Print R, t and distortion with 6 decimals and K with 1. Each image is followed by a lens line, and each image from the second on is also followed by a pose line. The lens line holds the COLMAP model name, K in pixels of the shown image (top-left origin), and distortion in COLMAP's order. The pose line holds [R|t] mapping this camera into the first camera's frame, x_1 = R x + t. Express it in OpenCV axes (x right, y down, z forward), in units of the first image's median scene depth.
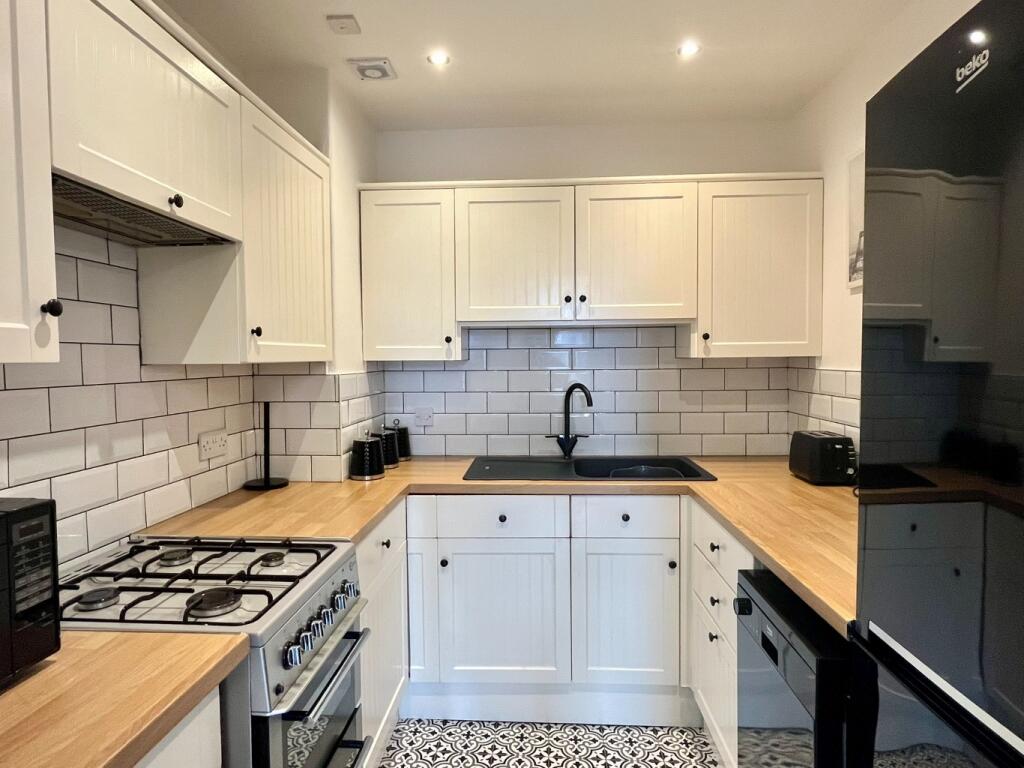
lens RADIAL K [[580.3, 0, 508.6], [0, 580.3, 382.8], [0, 0, 1]] dist [-0.001411, -0.002081]
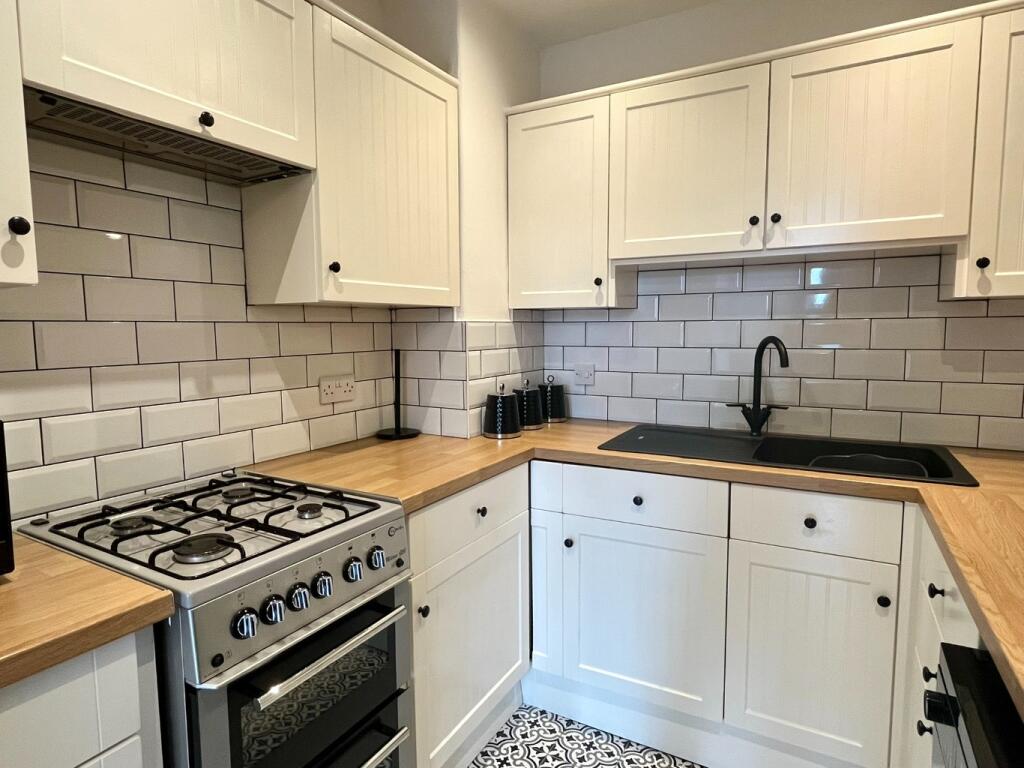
lens RADIAL K [[580.3, 0, 505.3], [0, 580.3, 383.1], [0, 0, 1]] dist [-0.001411, -0.002081]
pose [[0.897083, 0.044051, -0.439660, 0.169760], [-0.019104, 0.997954, 0.061008, 0.026298], [0.441448, -0.046330, 0.896090, 0.207734]]
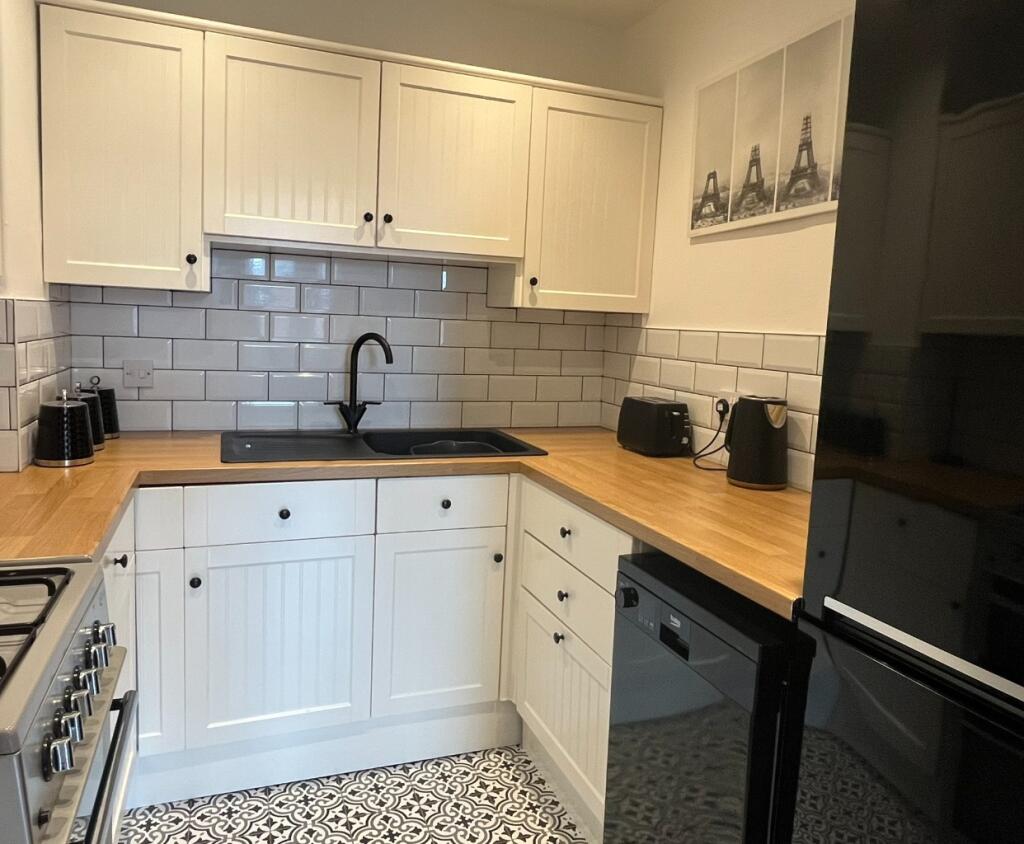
lens RADIAL K [[714.6, 0, 485.0], [0, 714.6, 399.3], [0, 0, 1]] dist [0.003976, -0.008421]
pose [[0.918865, 0.006793, 0.394515, -0.132150], [-0.035797, 0.997164, 0.066205, 0.024128], [-0.392946, -0.074955, 0.916502, 0.099069]]
